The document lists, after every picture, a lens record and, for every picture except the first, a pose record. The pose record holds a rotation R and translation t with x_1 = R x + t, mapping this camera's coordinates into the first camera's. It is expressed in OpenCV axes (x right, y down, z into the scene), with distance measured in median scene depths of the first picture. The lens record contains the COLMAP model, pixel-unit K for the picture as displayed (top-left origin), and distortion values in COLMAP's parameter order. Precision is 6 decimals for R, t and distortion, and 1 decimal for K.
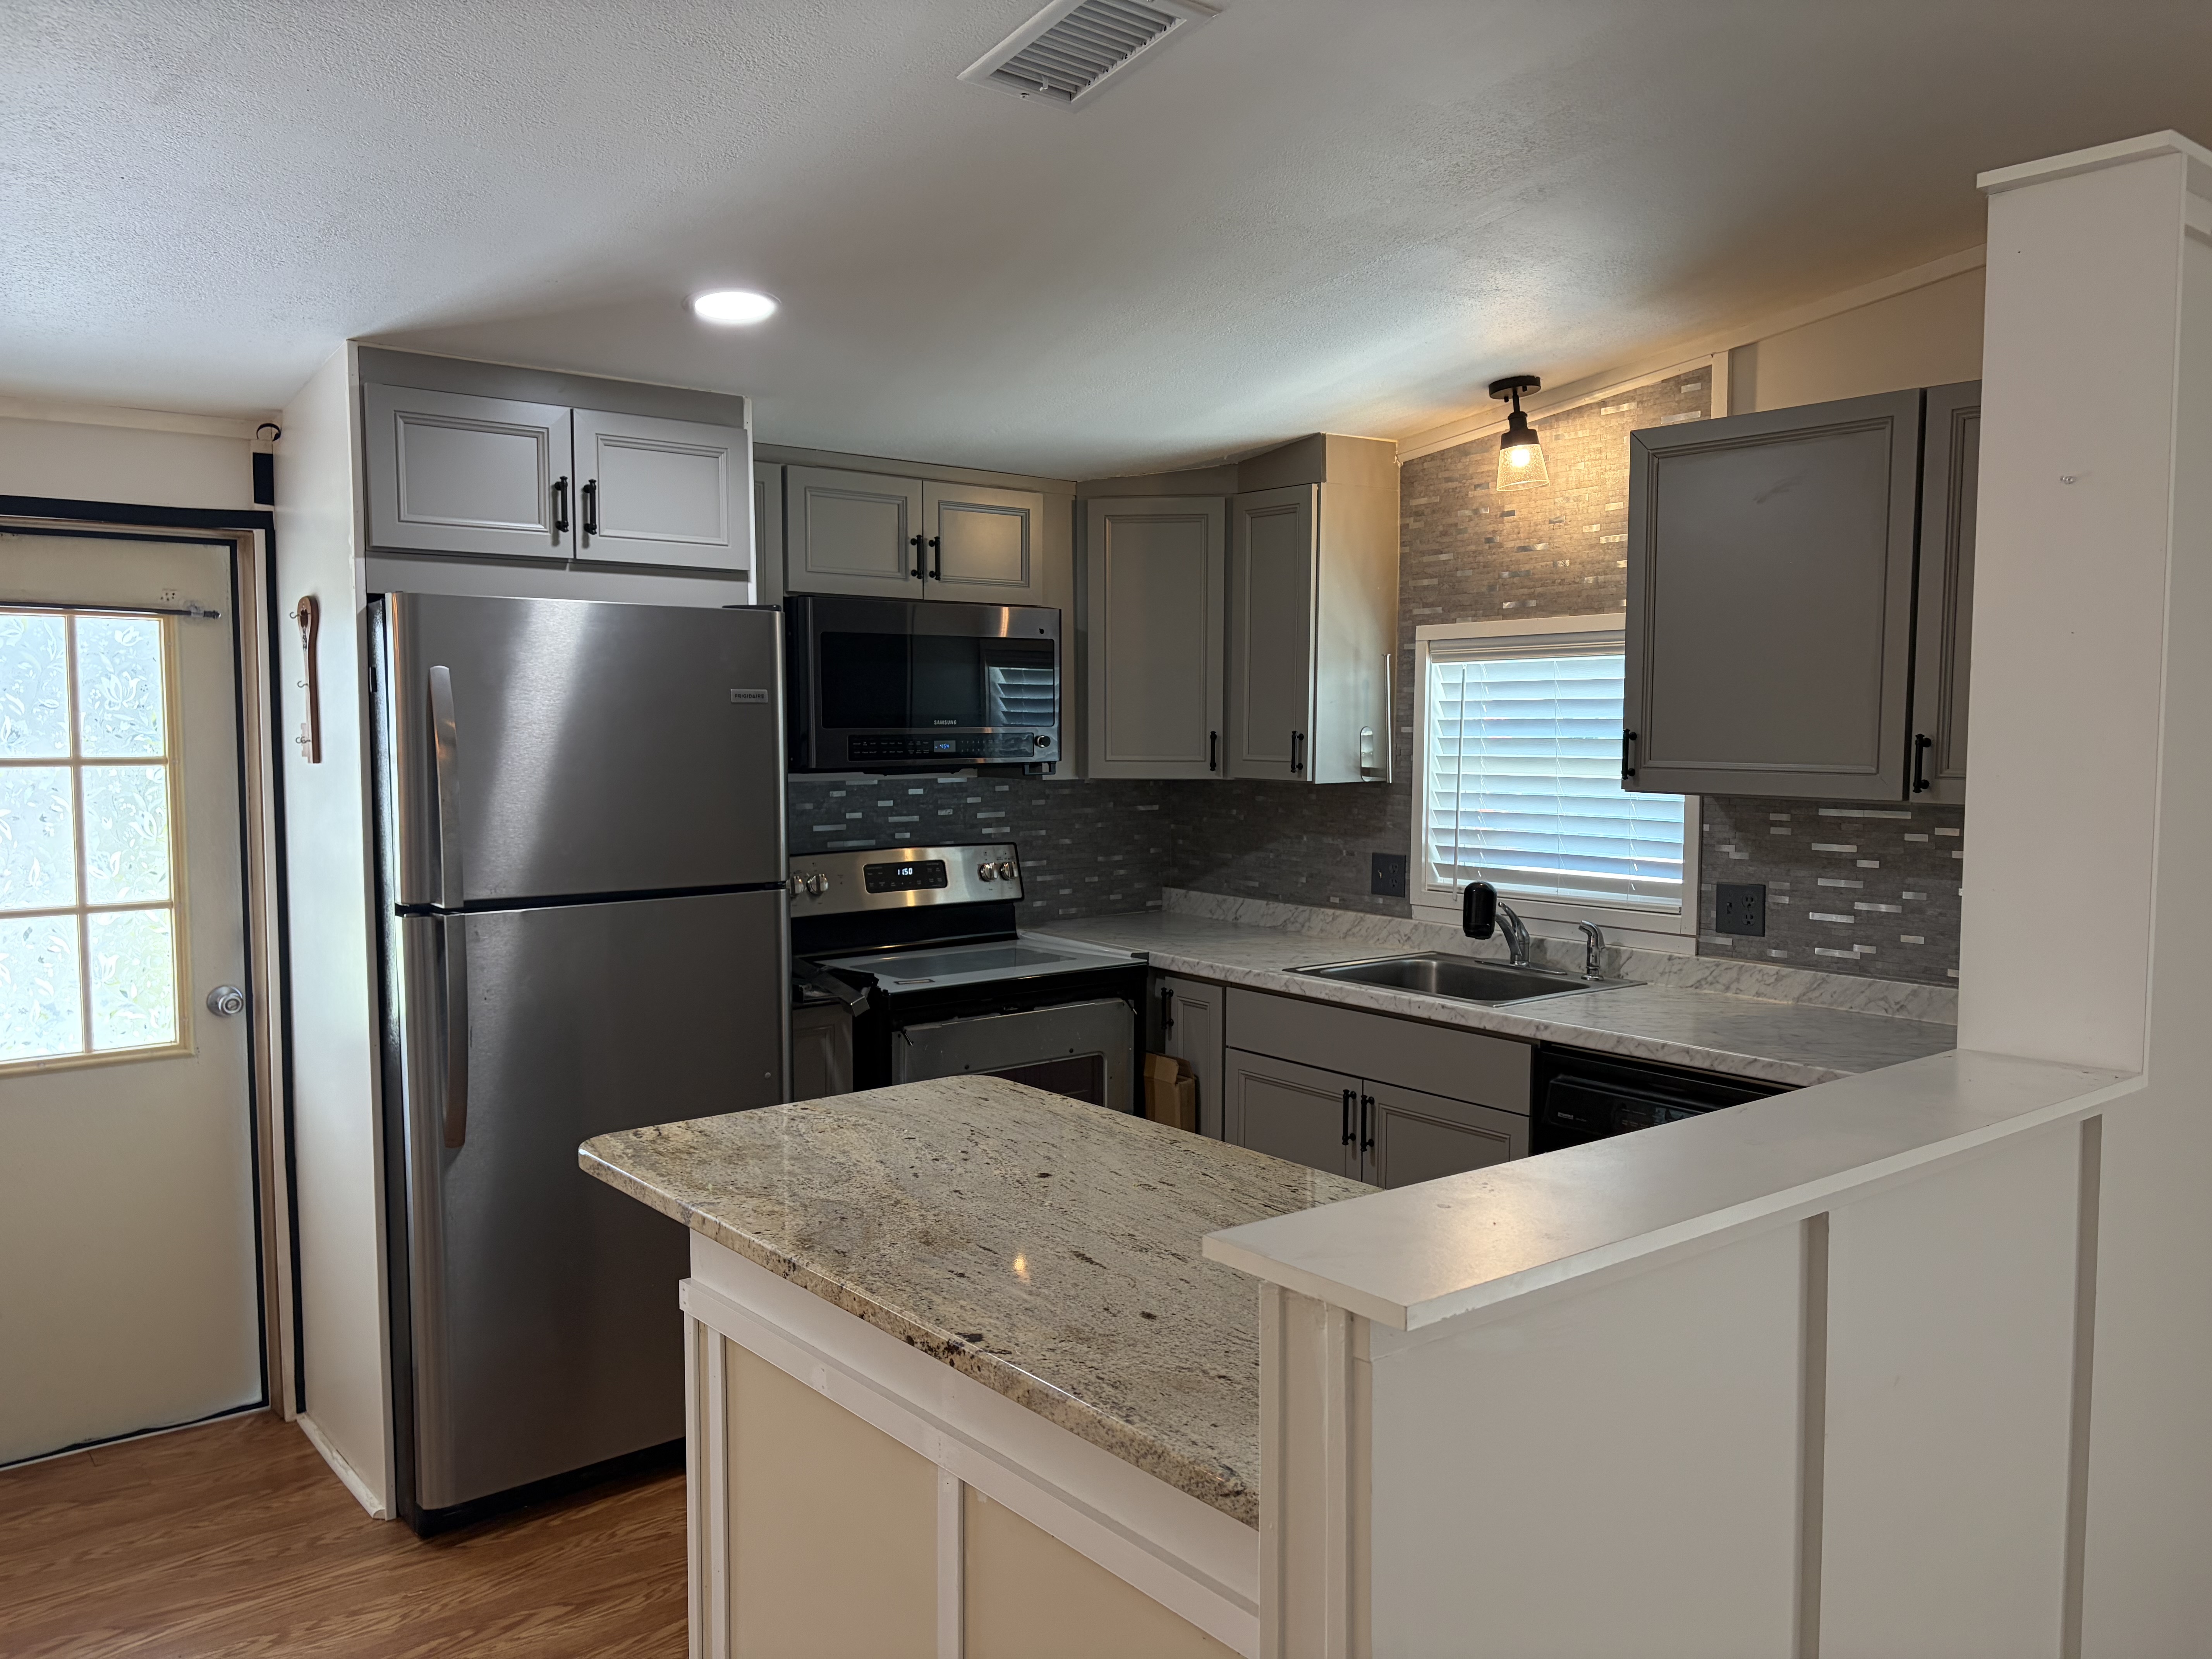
lens RADIAL K [[1682.8, 0, 1110.3], [0, 1682.8, 835.5], [0, 0, 1]] dist [0.043576, -0.020334]
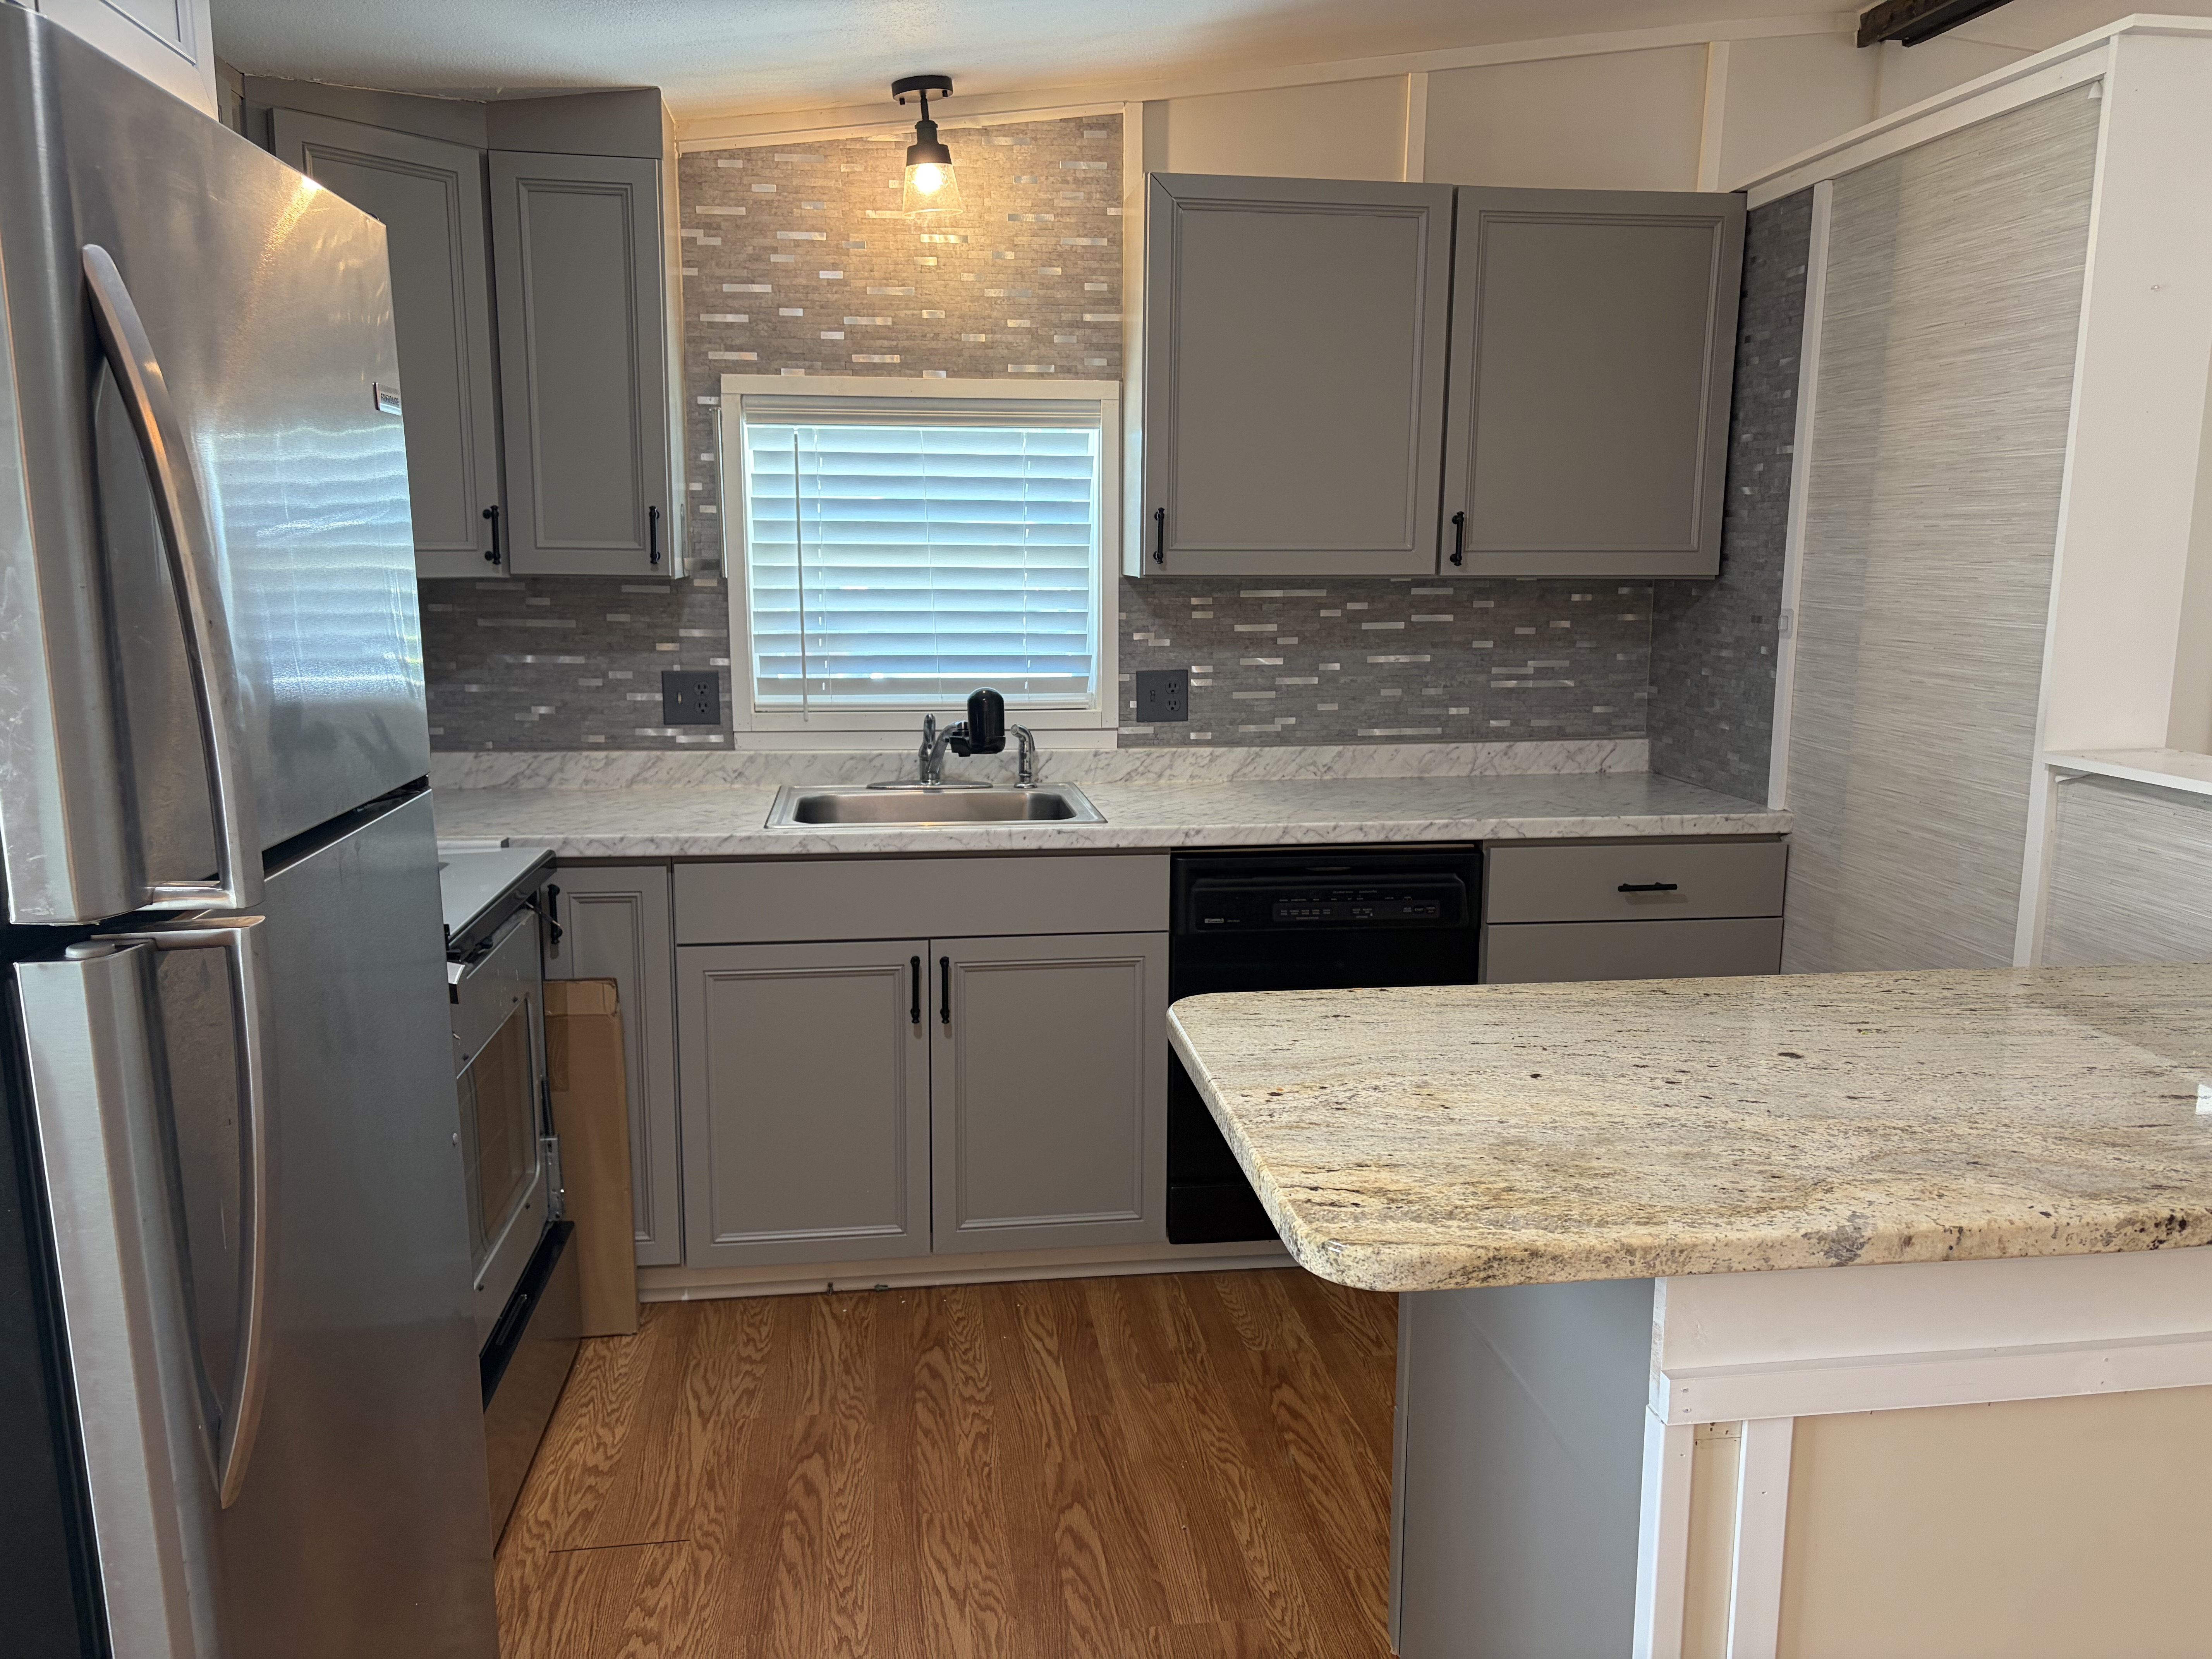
lens RADIAL K [[1682.8, 0, 1117.5], [0, 1682.8, 835.4], [0, 0, 1]] dist [0.043576, -0.020334]
pose [[0.510203, -0.145273, 0.847696, -0.486860], [0.055175, 0.989130, 0.136302, -0.011574], [-0.858282, -0.022770, 0.512672, 0.505150]]
